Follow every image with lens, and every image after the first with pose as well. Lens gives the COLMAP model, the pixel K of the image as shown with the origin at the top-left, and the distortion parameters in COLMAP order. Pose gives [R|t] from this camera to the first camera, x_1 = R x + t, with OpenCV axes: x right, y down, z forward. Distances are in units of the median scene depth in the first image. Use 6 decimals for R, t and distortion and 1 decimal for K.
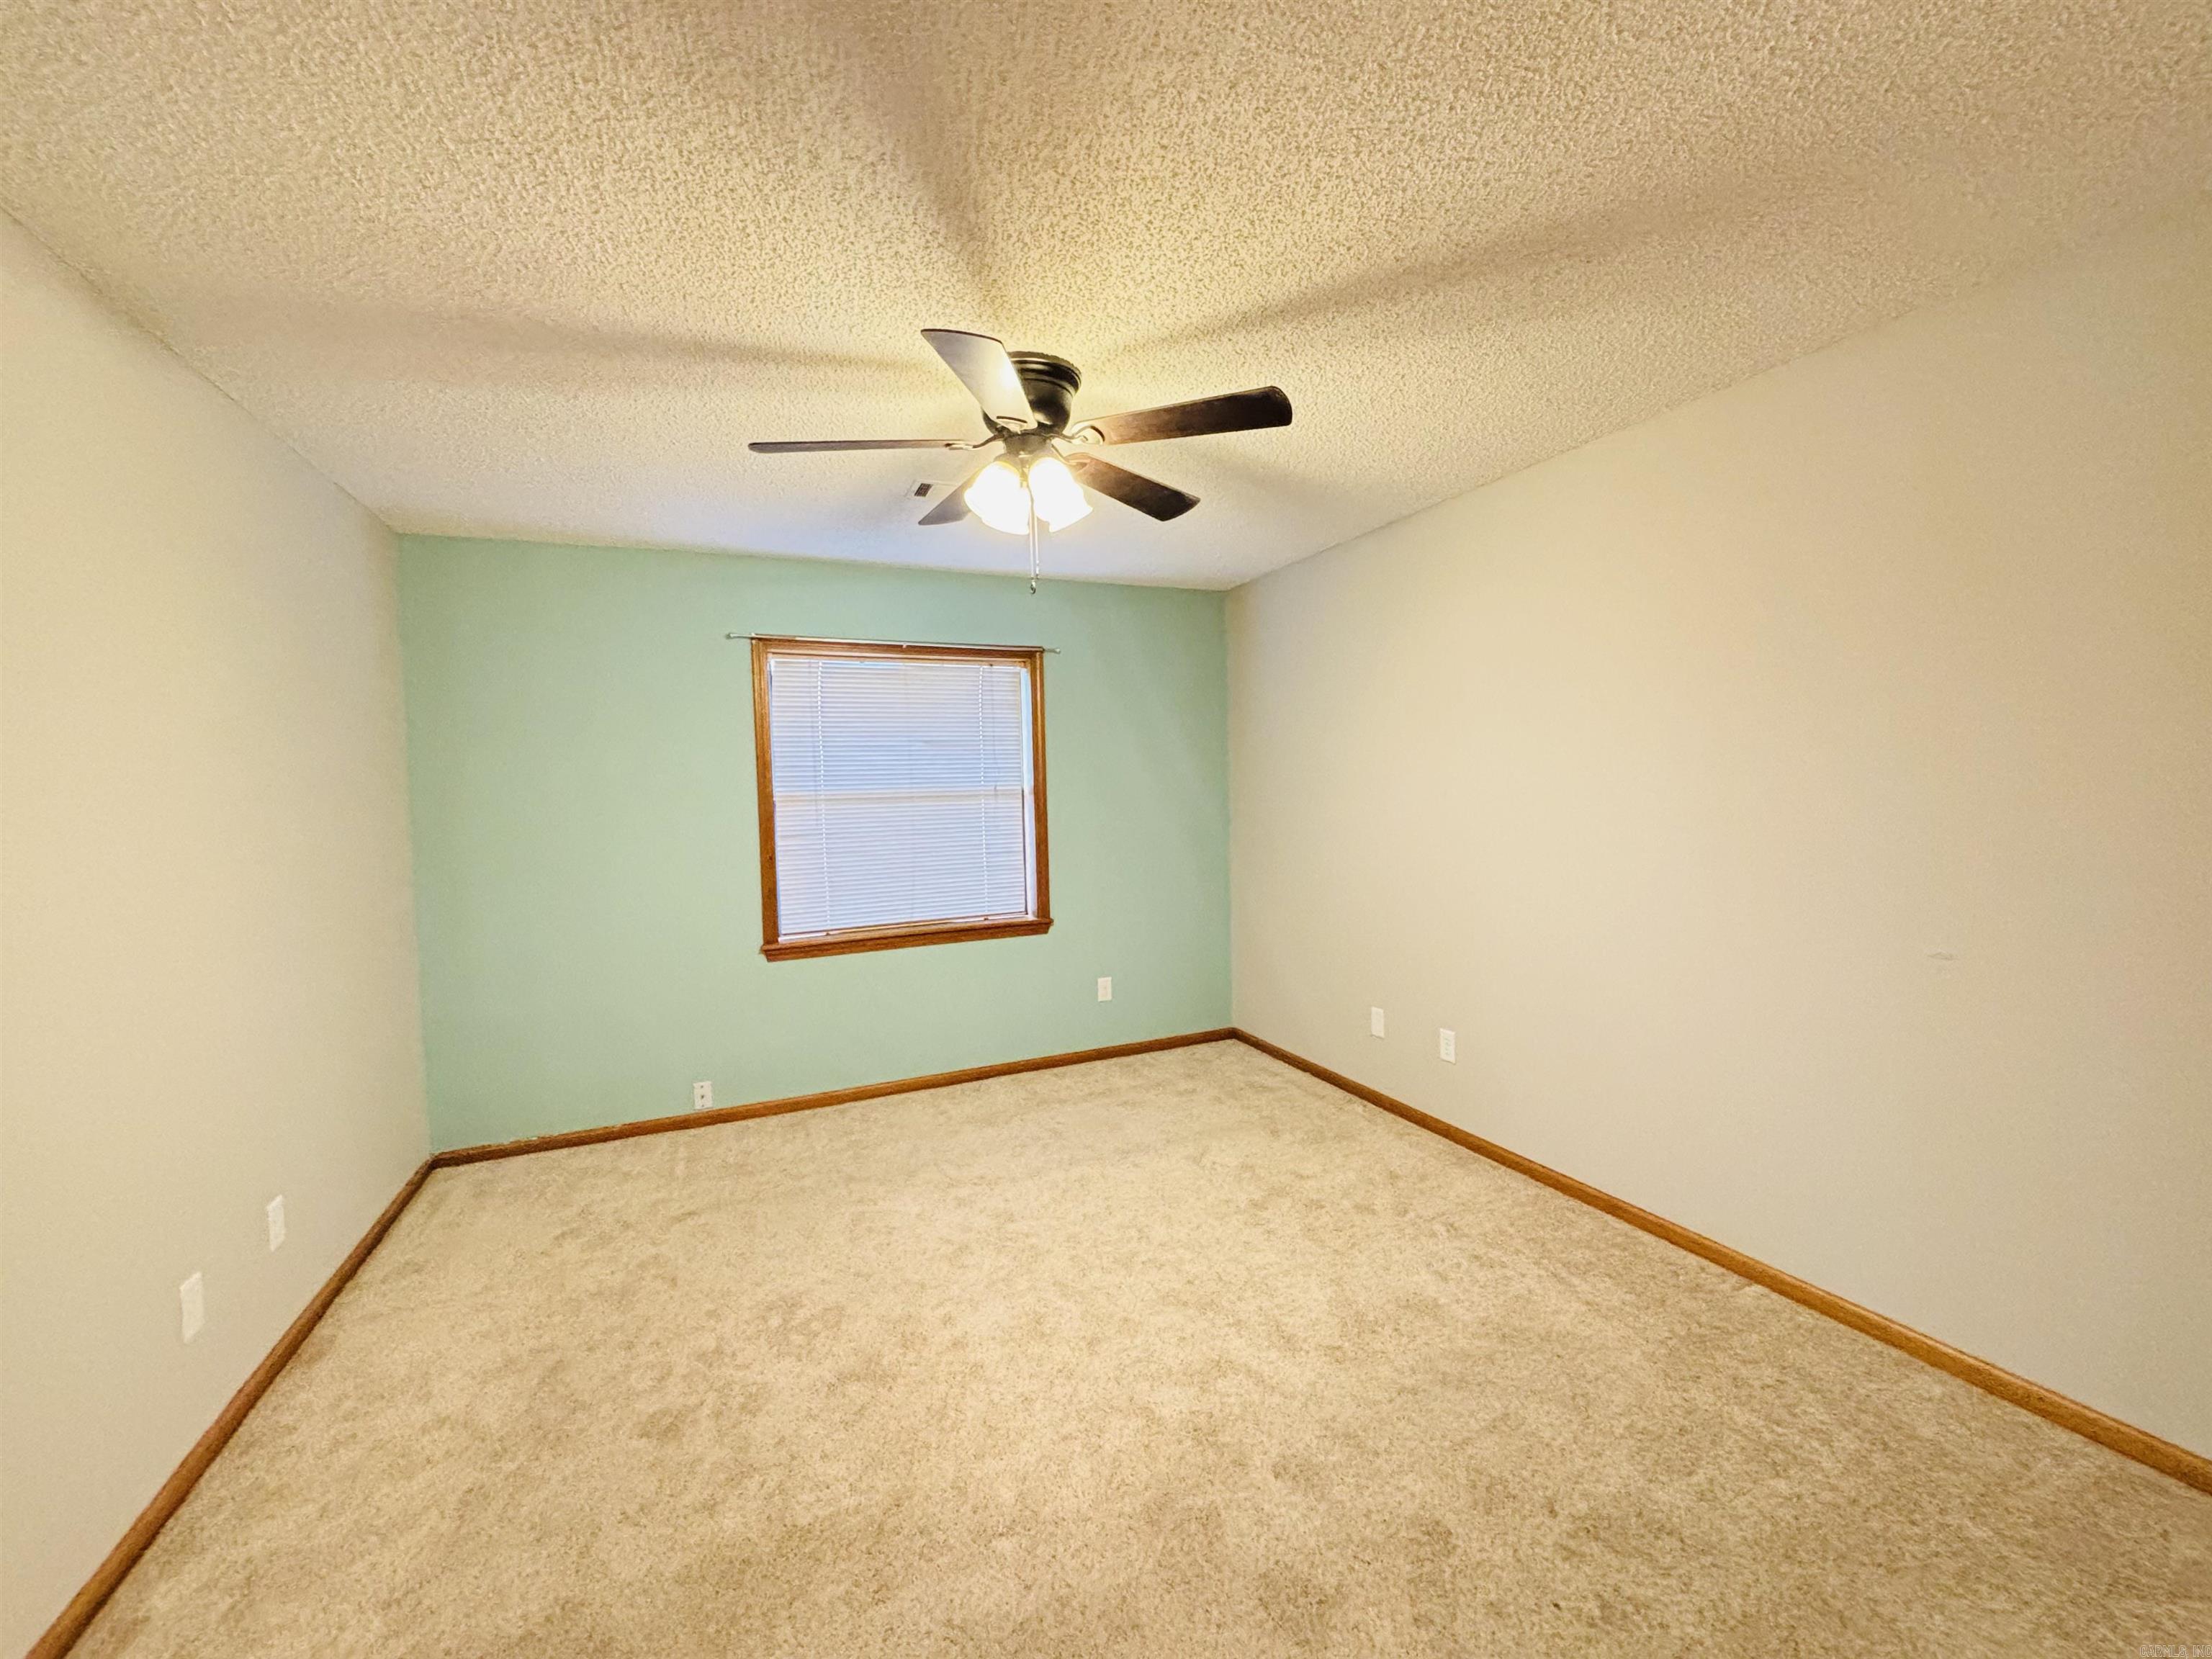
lens RADIAL K [[897.5, 0, 1101.3], [0, 897.5, 829.3], [0, 0, 1]] dist [-0.000294, -0.000677]
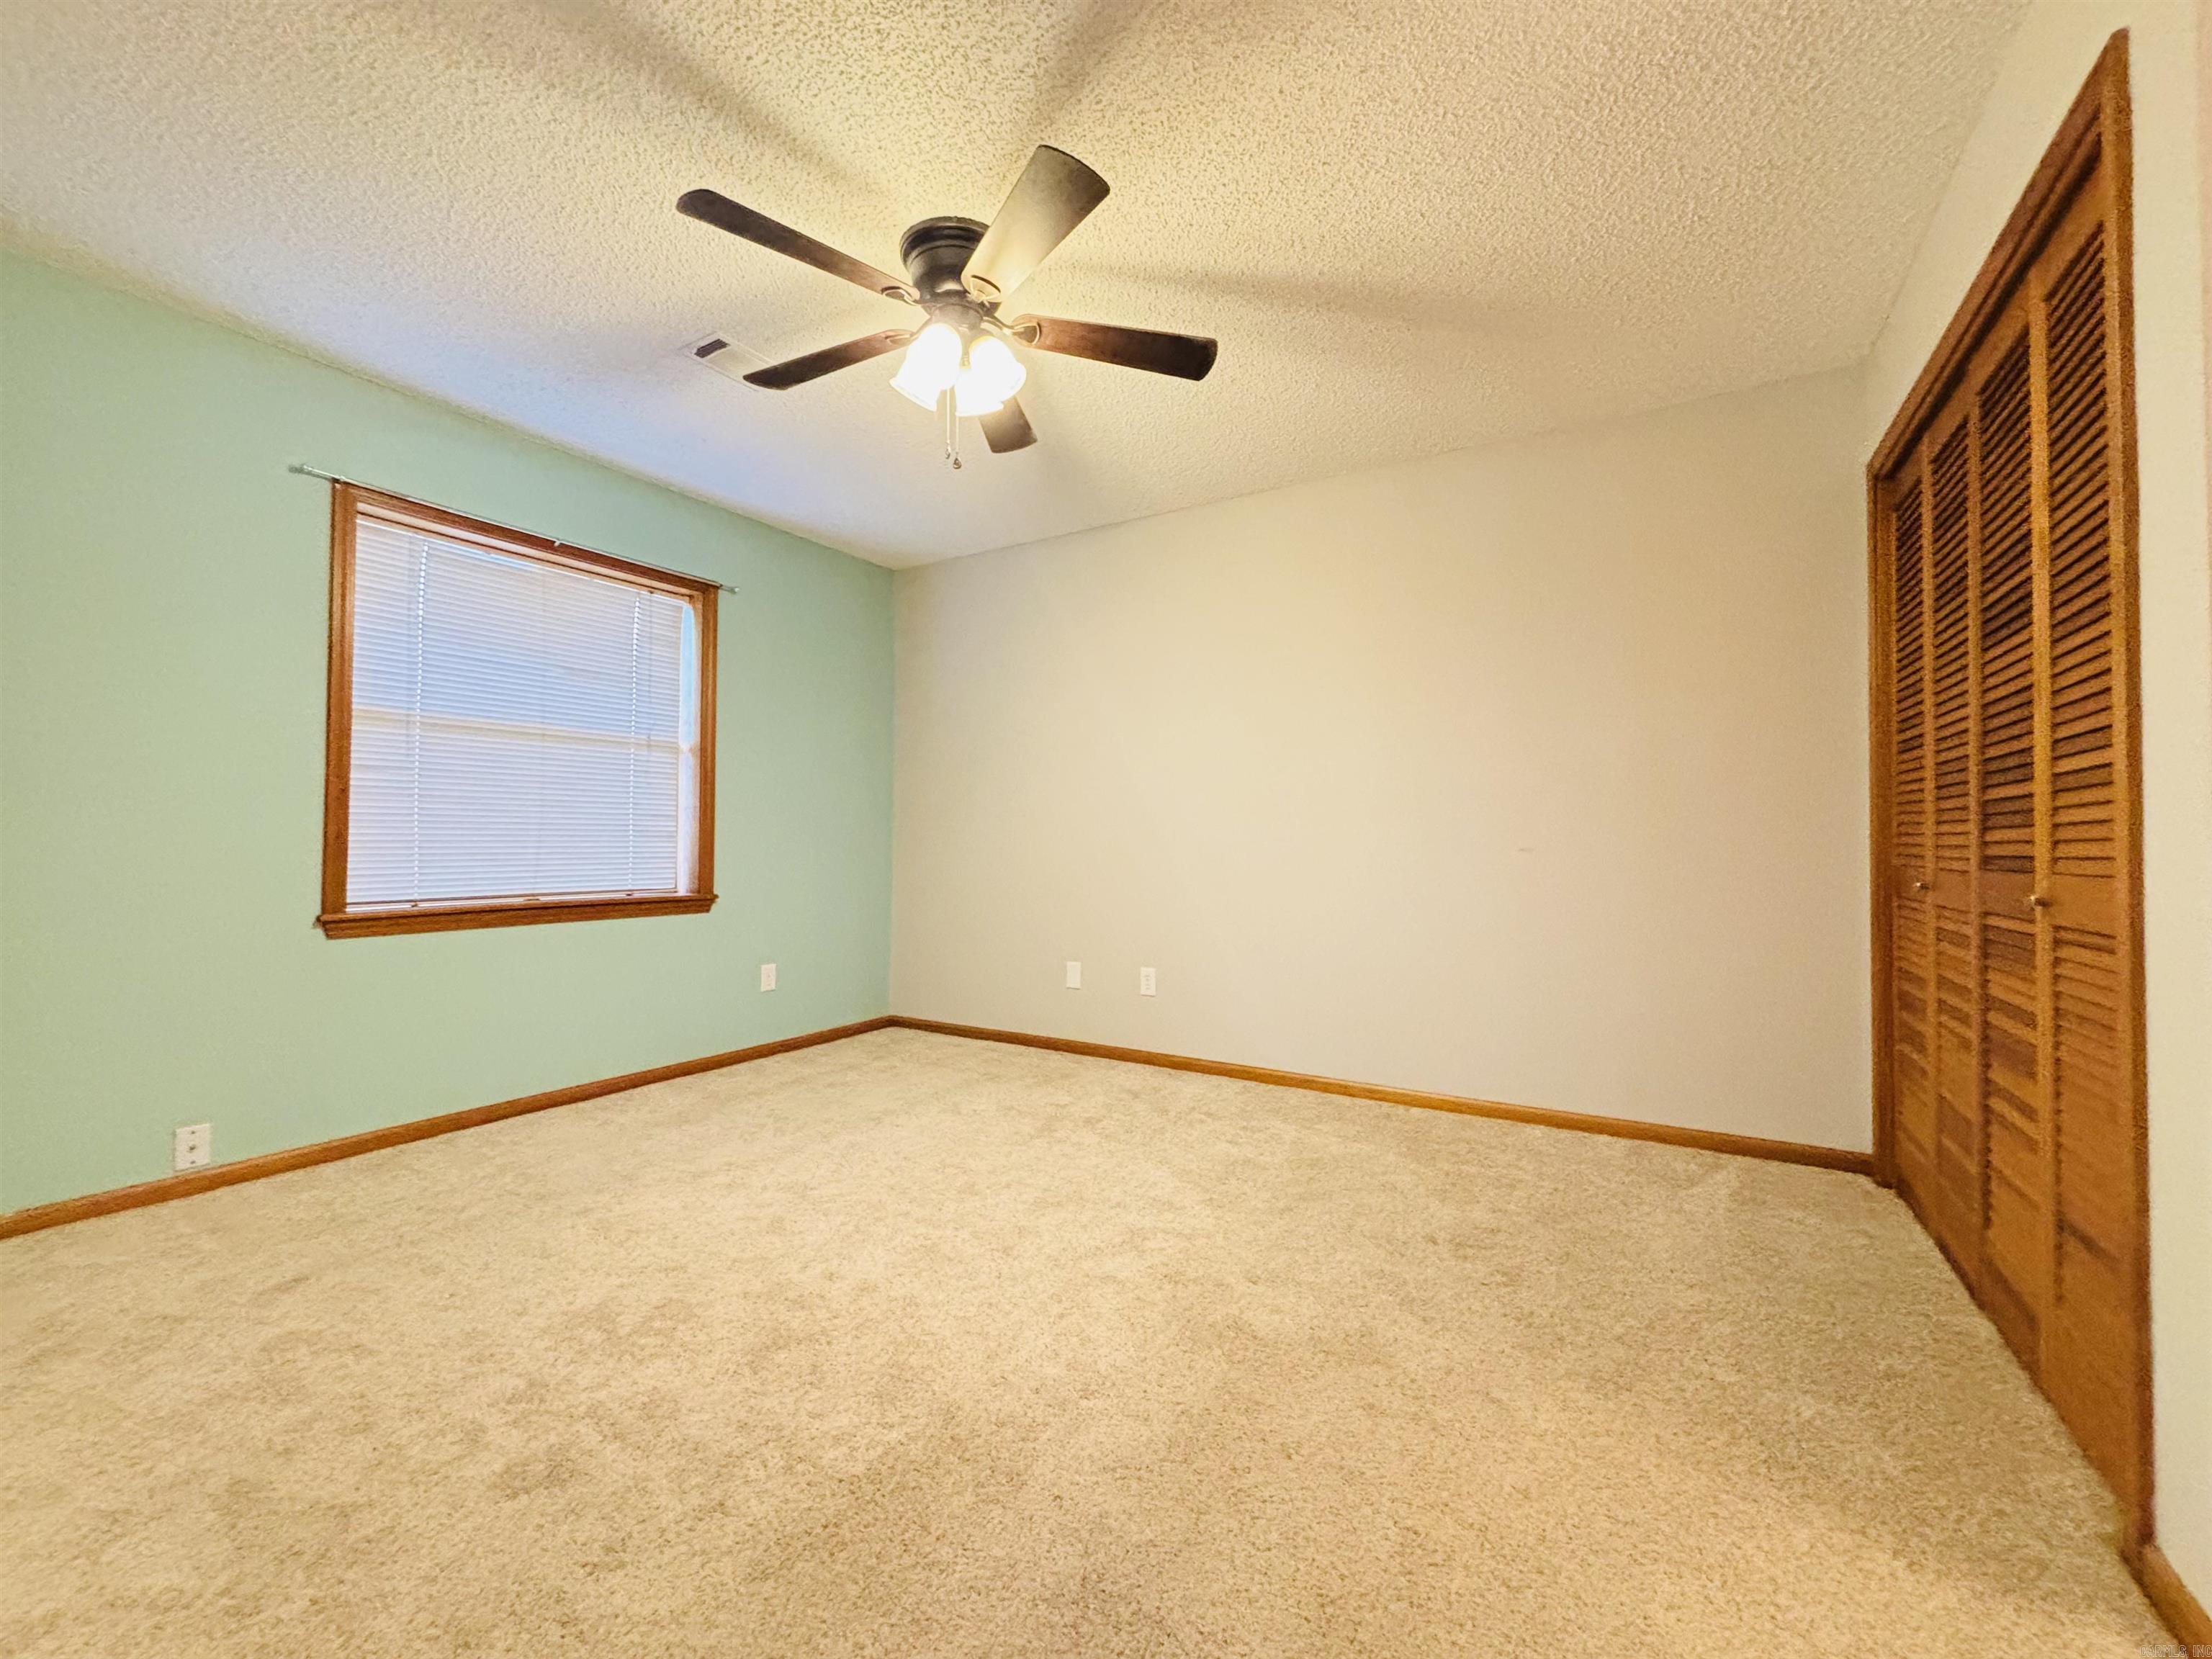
lens RADIAL K [[897.5, 0, 1106.4], [0, 897.5, 824.1], [0, 0, 1]] dist [-0.000294, -0.000677]
pose [[0.816589, 0.043003, 0.575616, -0.353249], [0.002451, 0.996954, -0.077957, 0.143339], [-0.577215, 0.065069, 0.813996, 0.100643]]
